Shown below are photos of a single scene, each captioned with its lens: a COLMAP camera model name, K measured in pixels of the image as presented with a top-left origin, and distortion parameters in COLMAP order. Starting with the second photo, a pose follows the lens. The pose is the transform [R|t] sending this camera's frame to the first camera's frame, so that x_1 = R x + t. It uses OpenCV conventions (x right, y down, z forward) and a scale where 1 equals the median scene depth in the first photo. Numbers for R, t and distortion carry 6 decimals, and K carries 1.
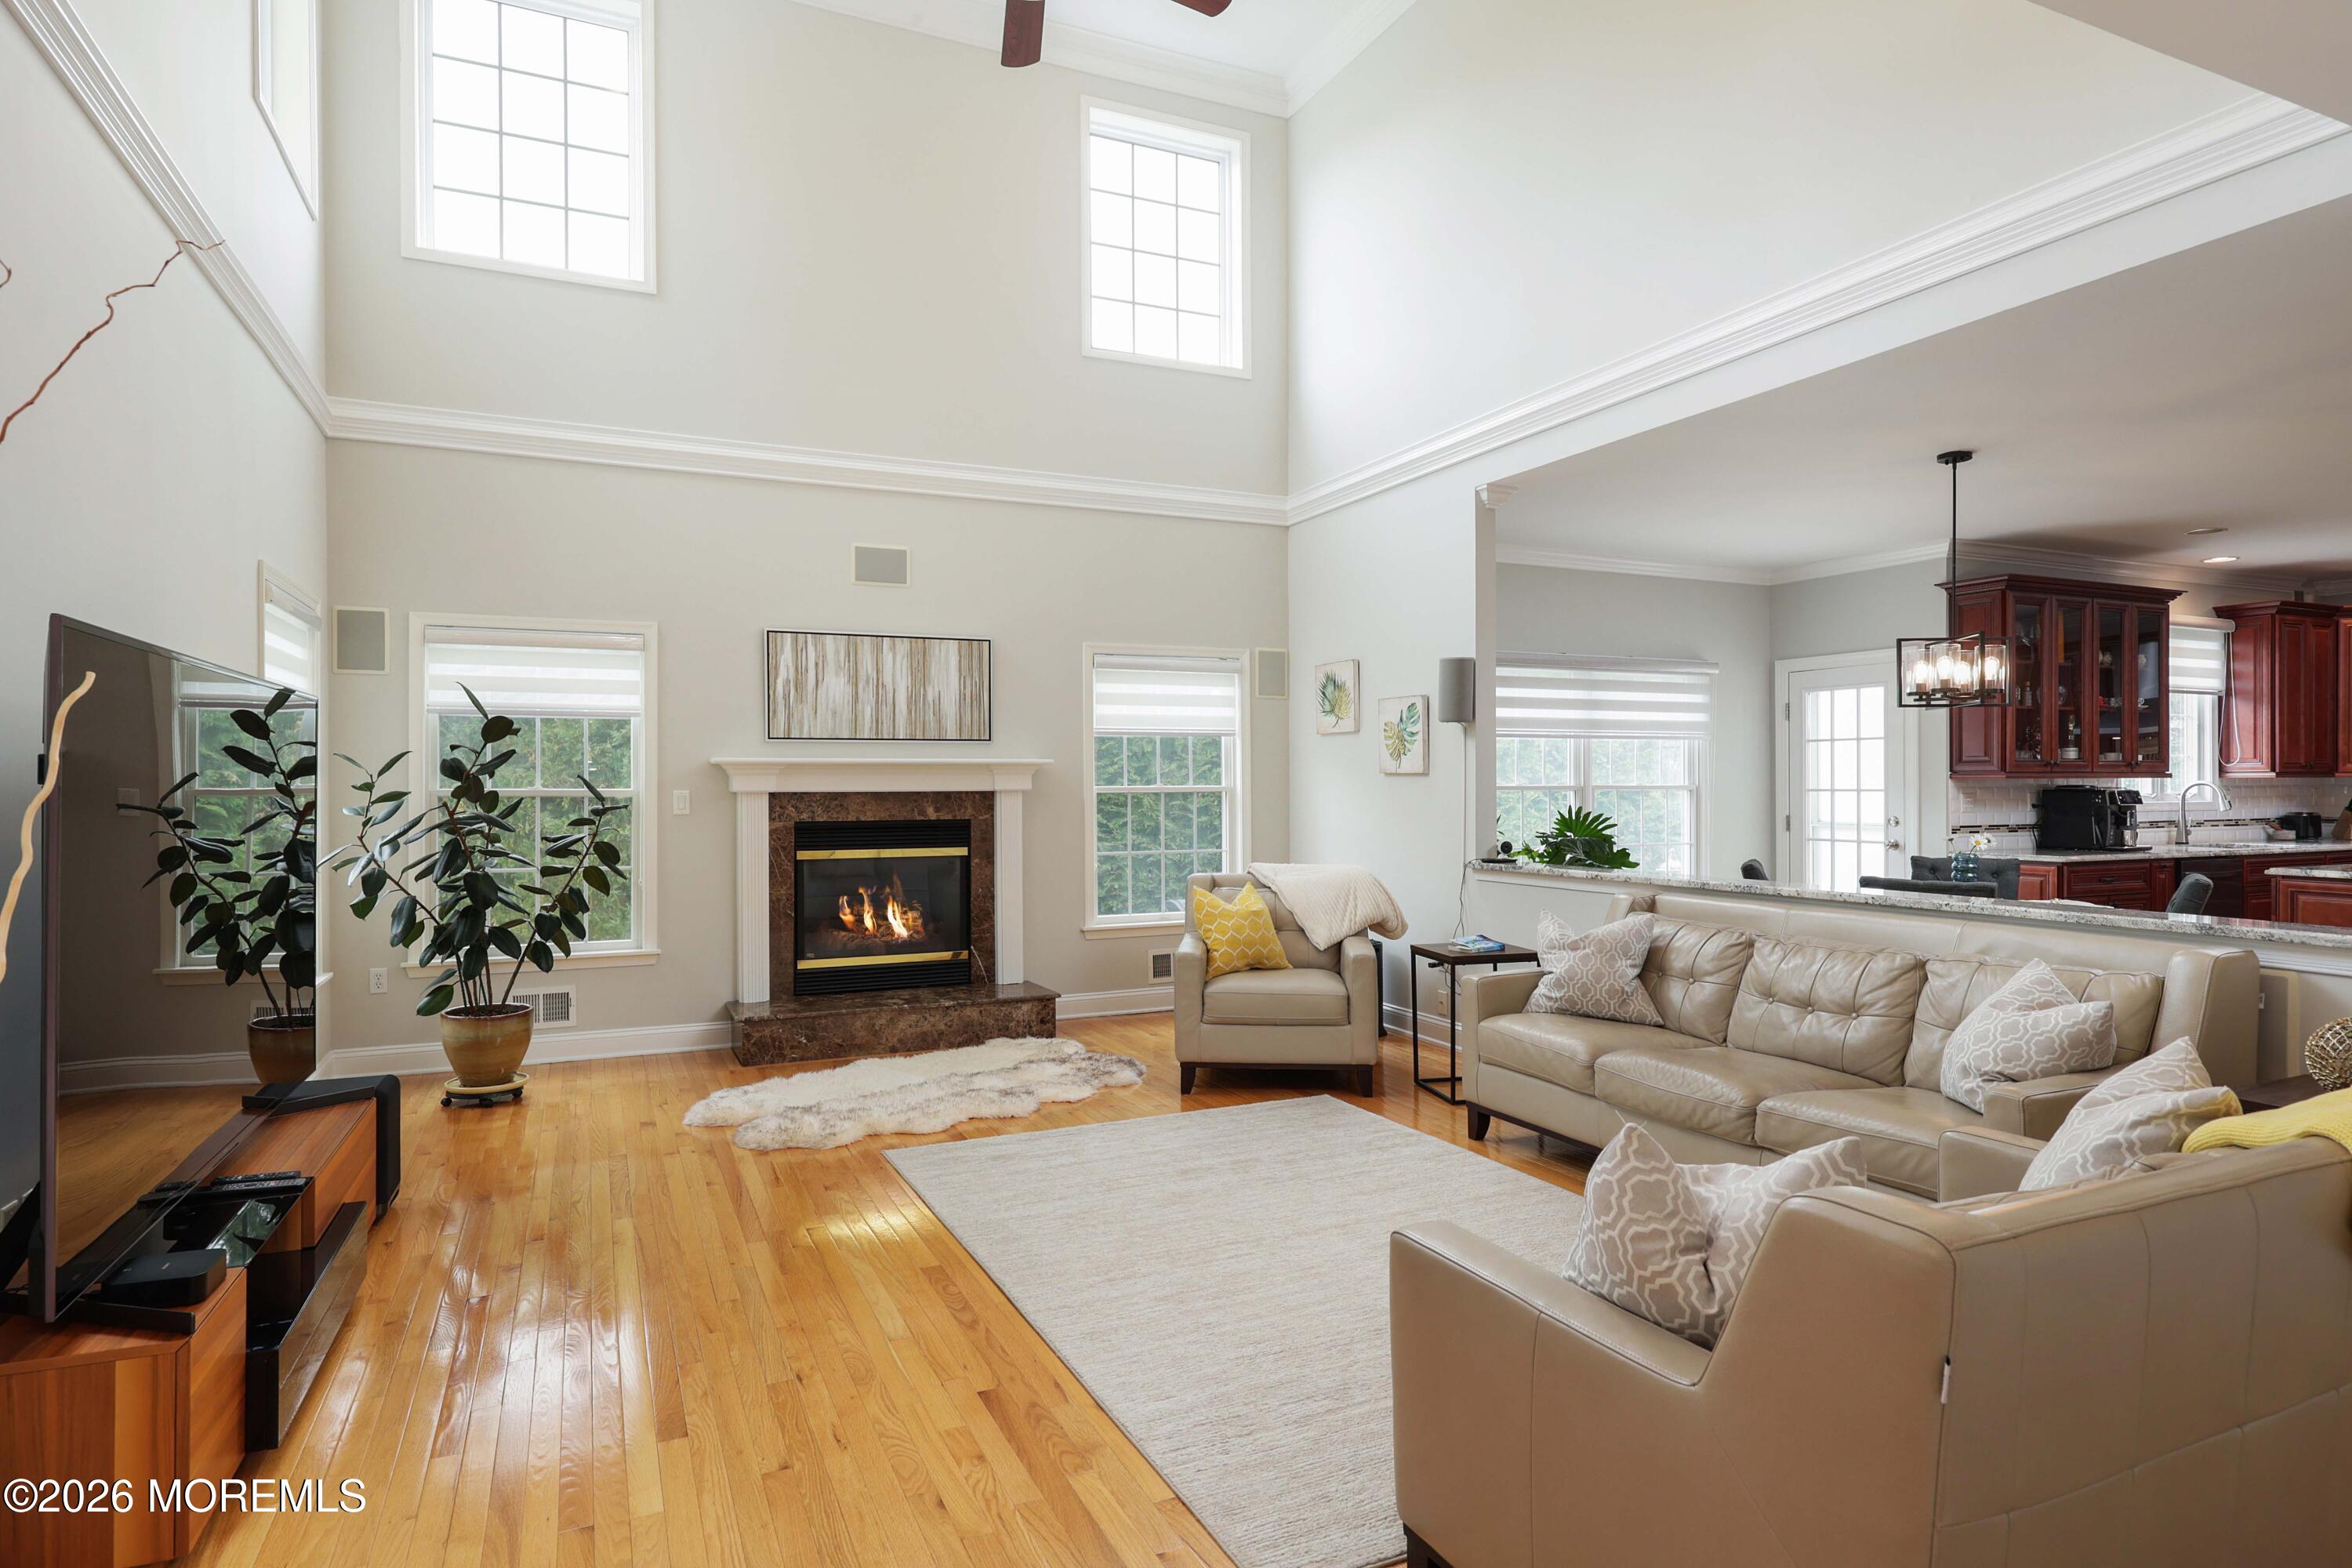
lens RADIAL K [[1275.1, 0, 1175.6], [0, 1275.1, 787.2], [0, 0, 1]] dist [0.003239, 0.006056]
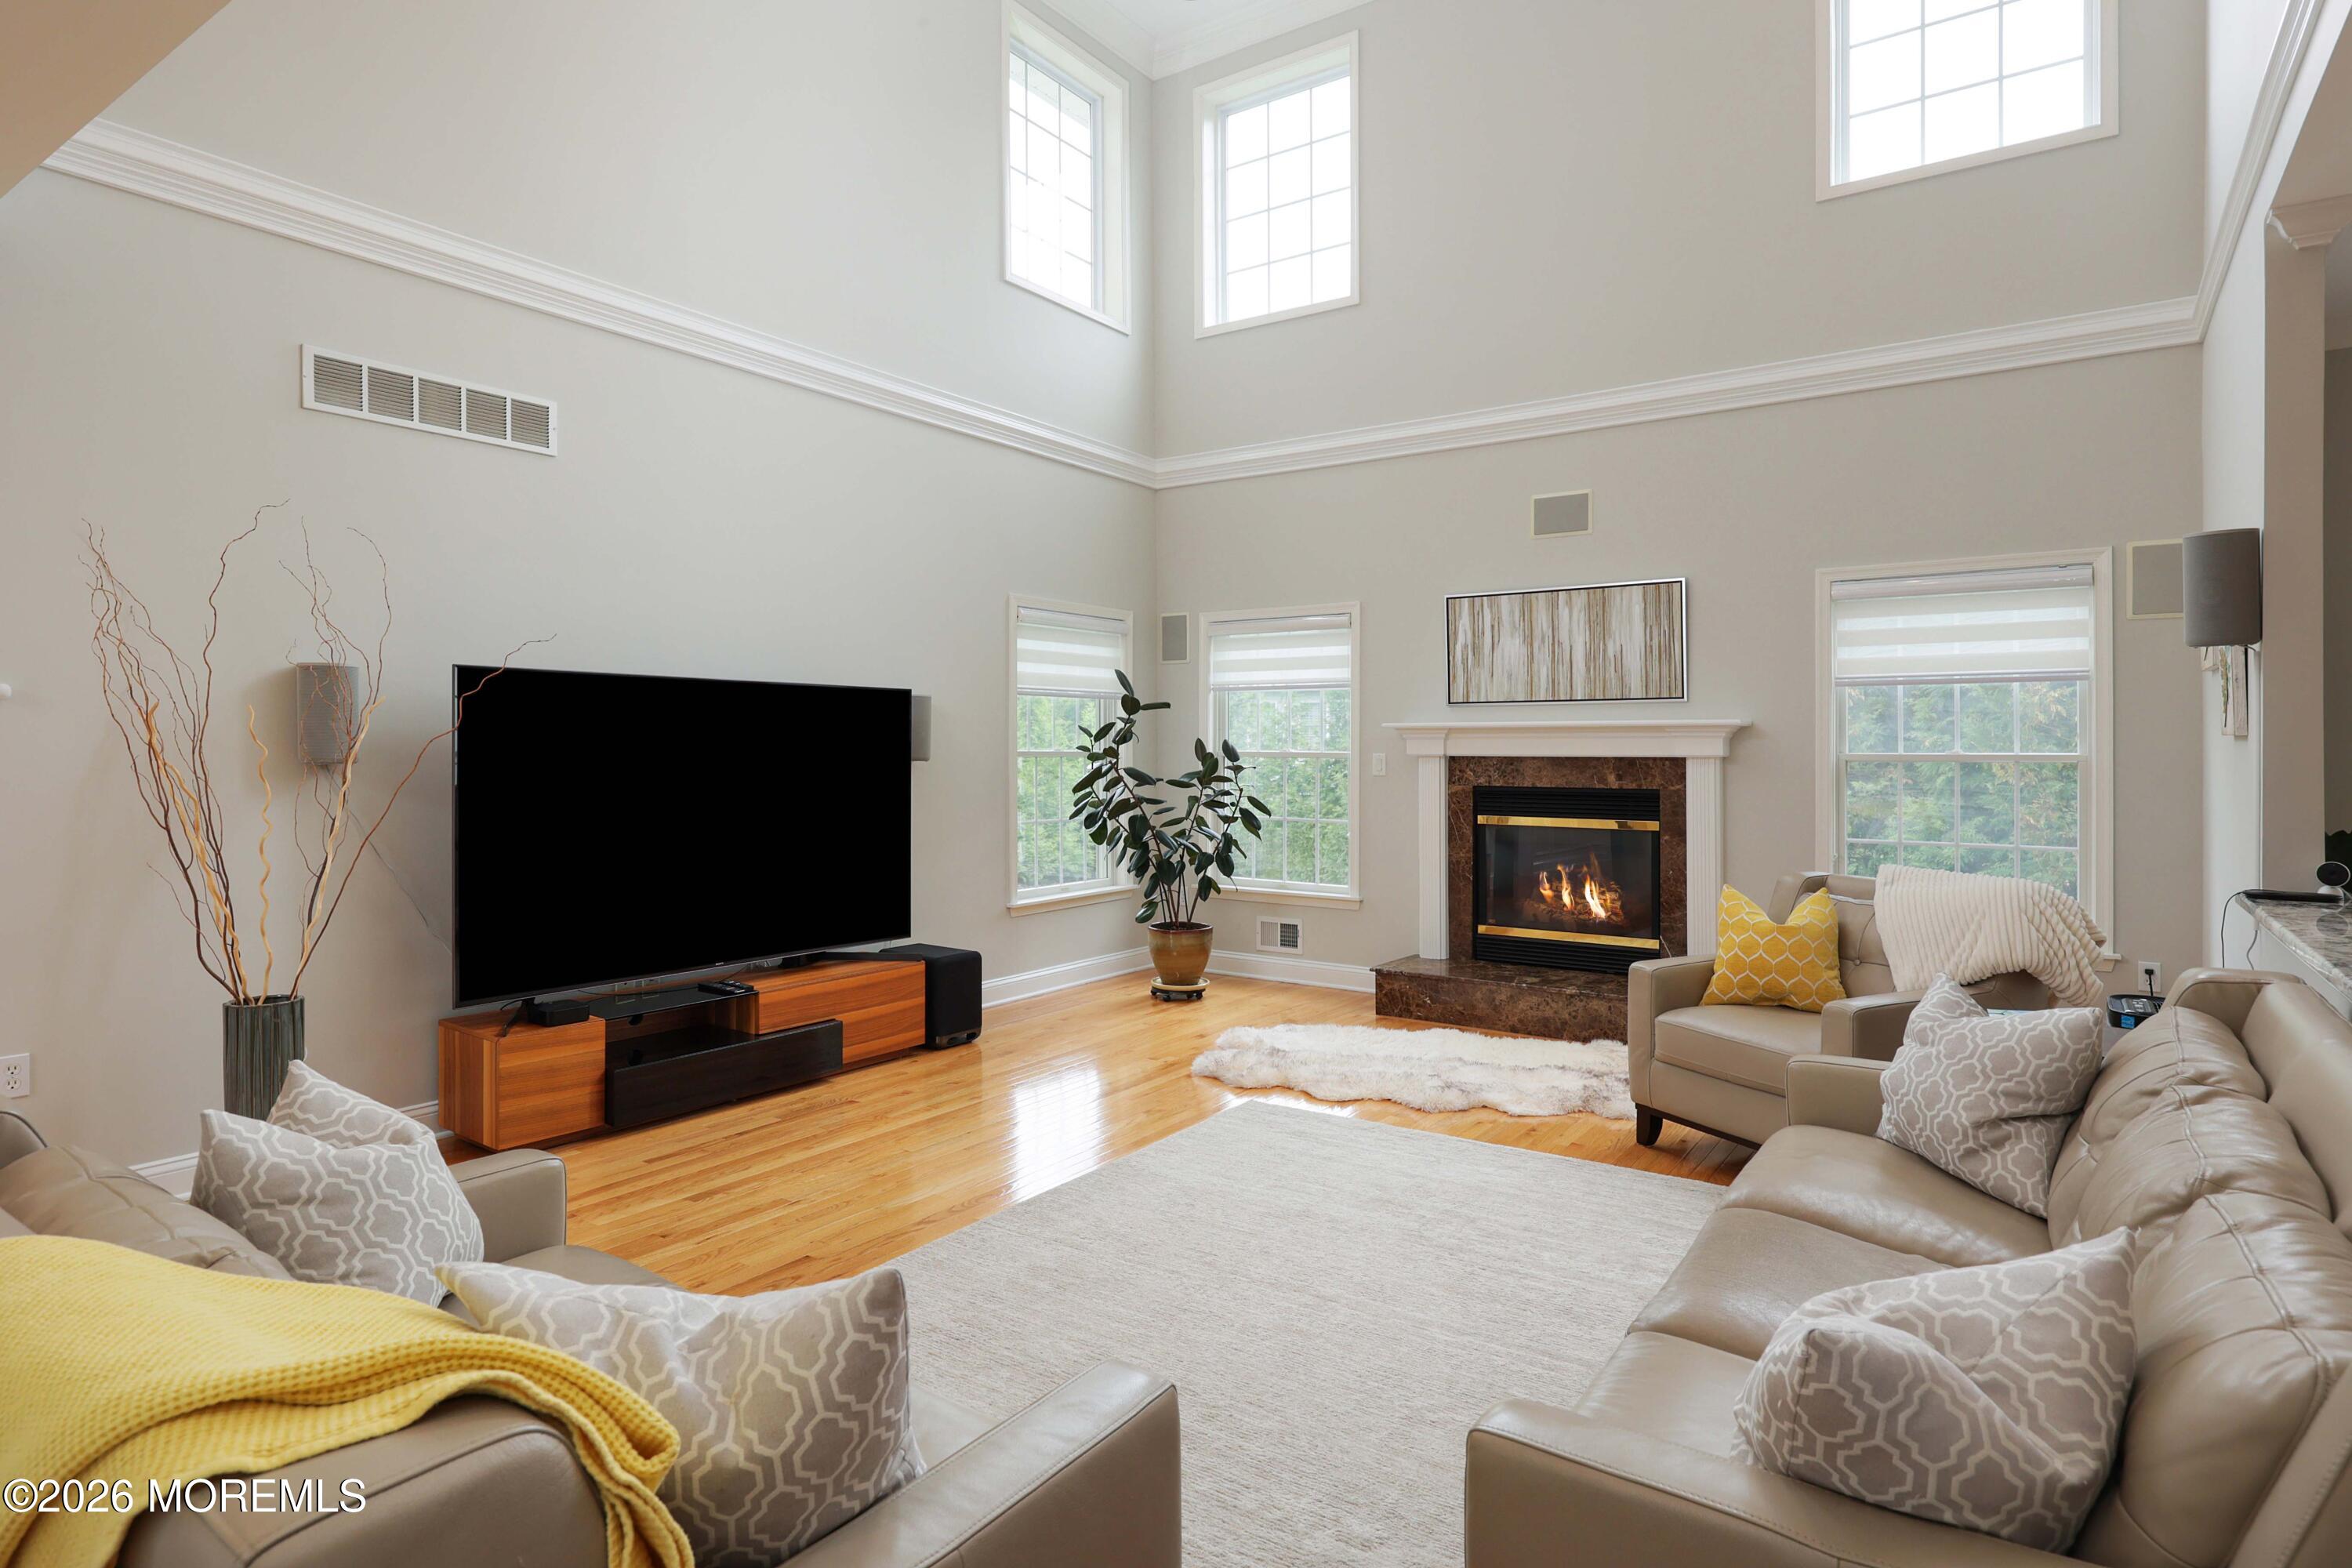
lens RADIAL K [[1275.1, 0, 1186.9], [0, 1275.1, 750.9], [0, 0, 1]] dist [0.003239, 0.006056]
pose [[0.508084, 0.006333, -0.861284, 0.446228], [-0.006206, 0.999974, 0.003692, -0.002583], [0.861285, 0.003470, 0.508110, 0.295300]]
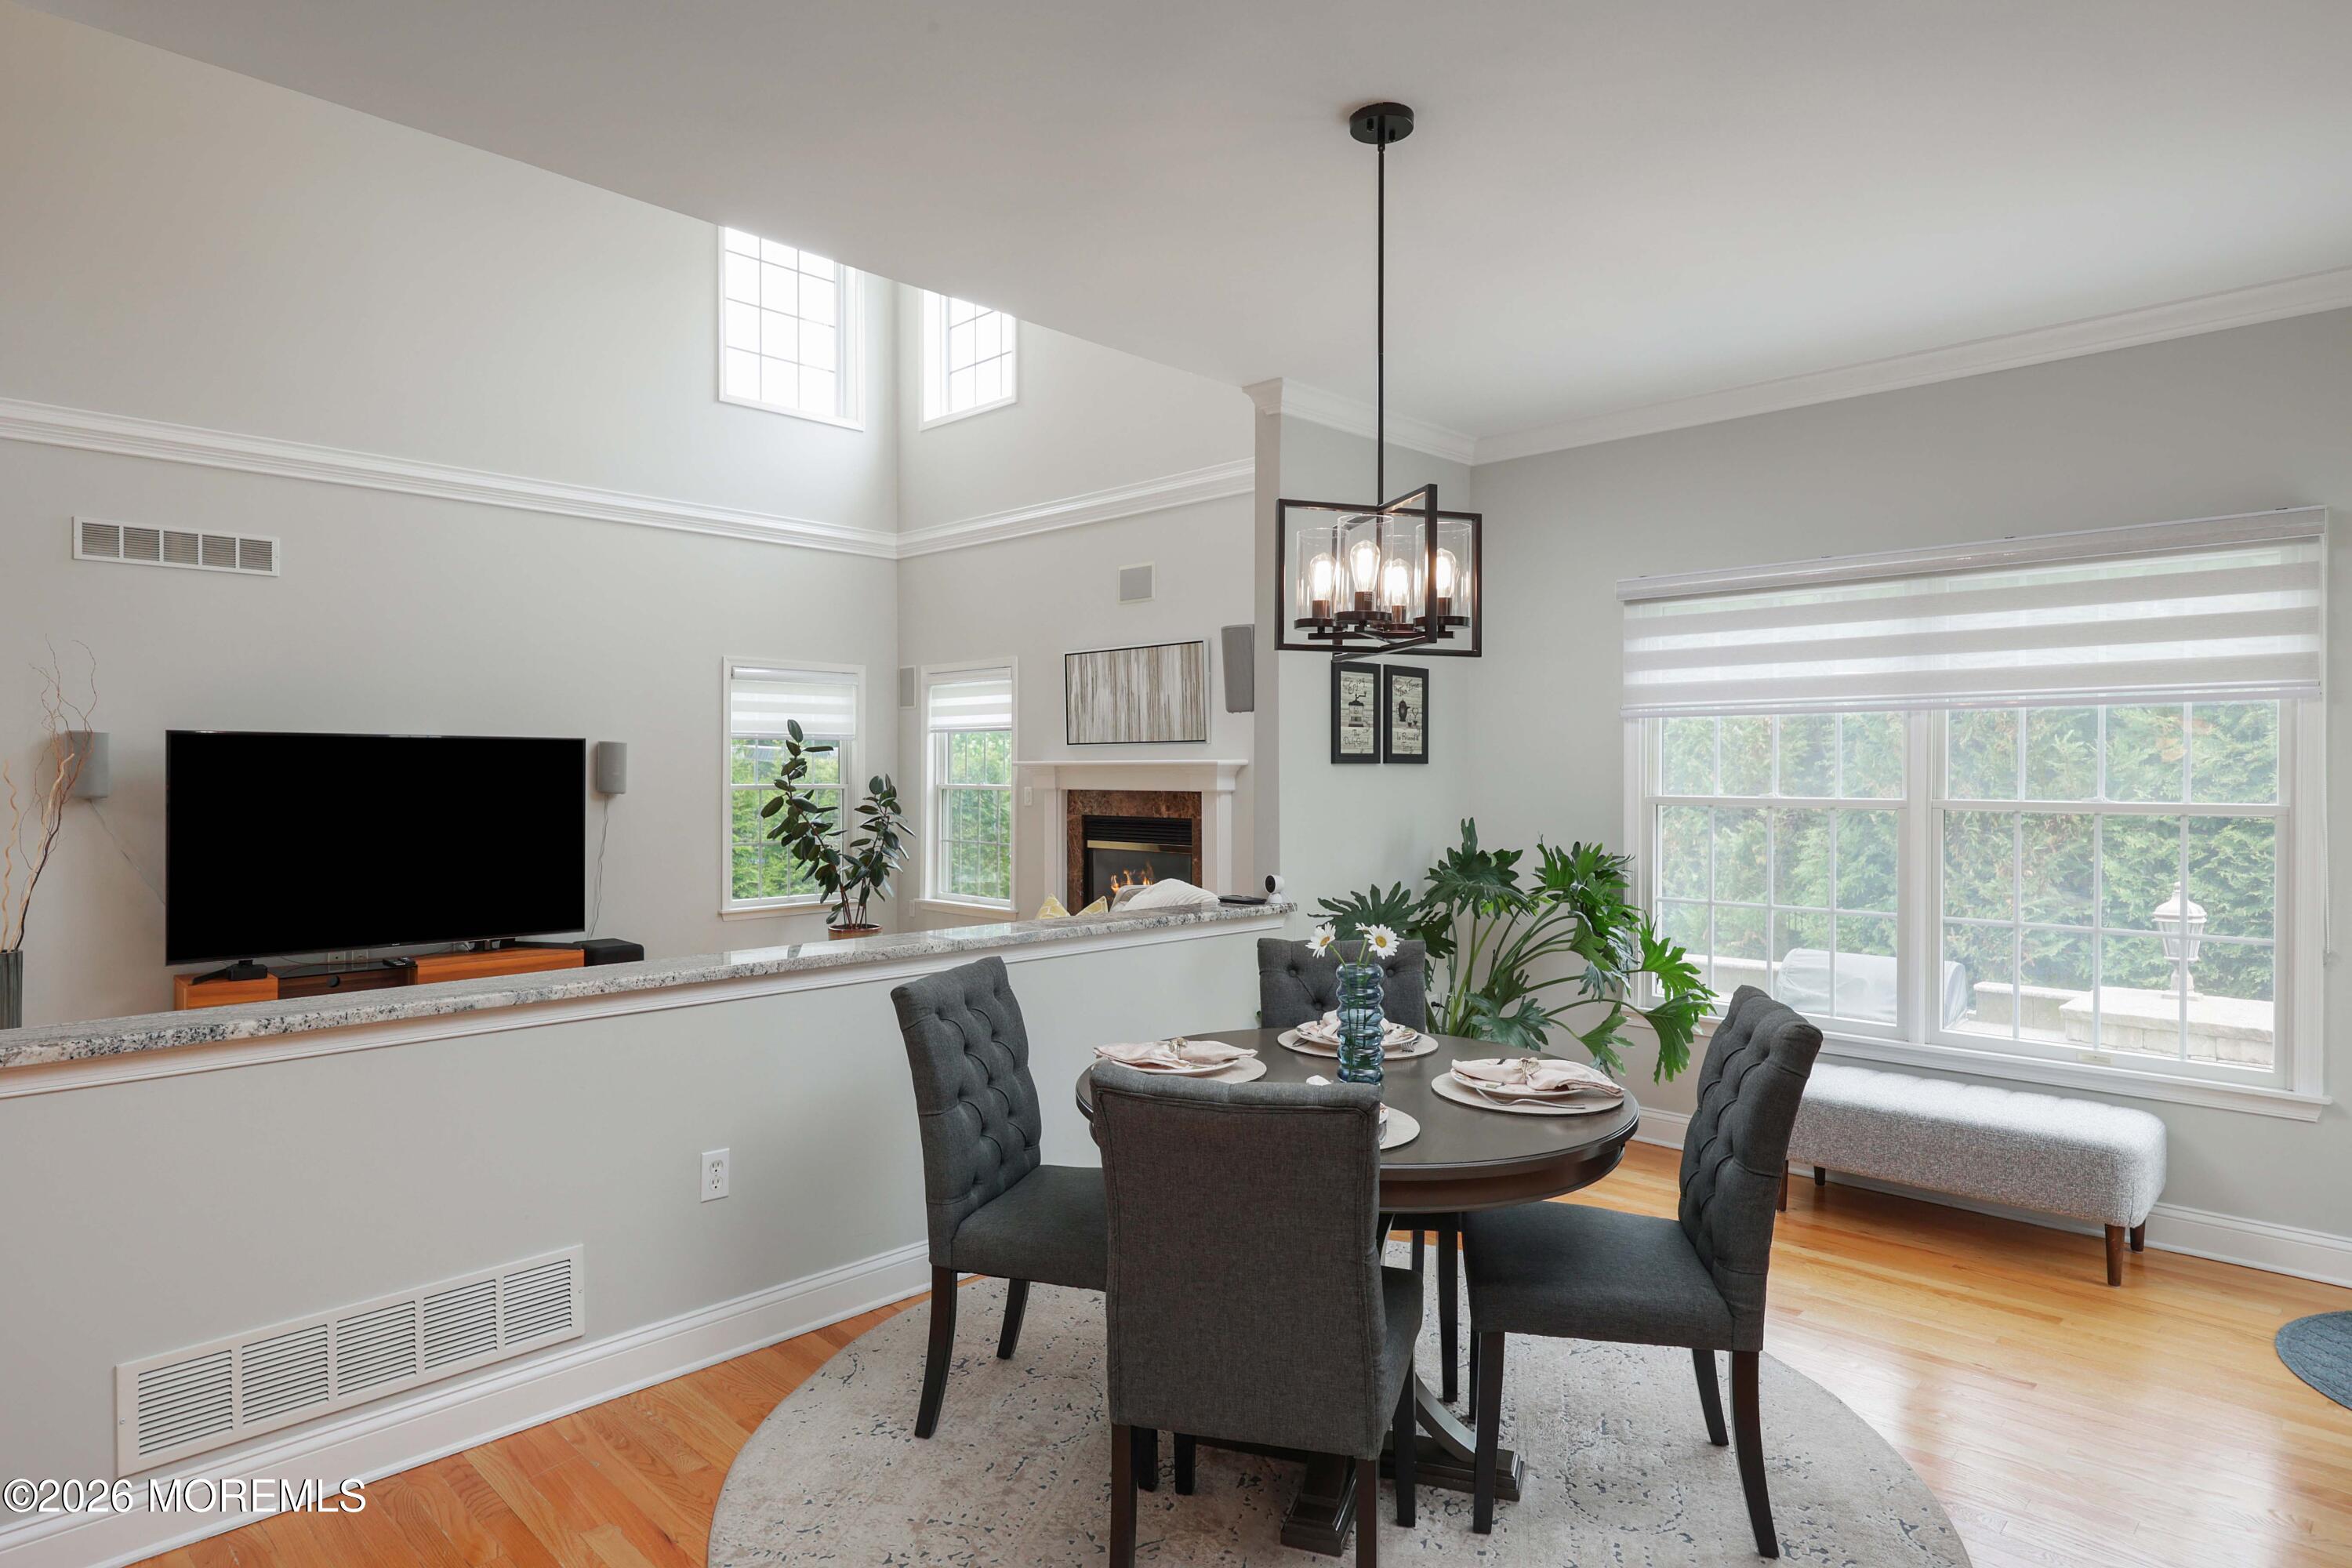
lens RADIAL K [[1342.5, 0, 1199.6], [0, 1342.5, 785.6], [0, 0, 1]] dist [-0.002364, -0.000676]
pose [[0.351539, 0.014325, -0.936063, 0.887590], [-0.004724, 0.999897, 0.013528, -0.016915], [0.936161, -0.000334, 0.351571, 0.661256]]
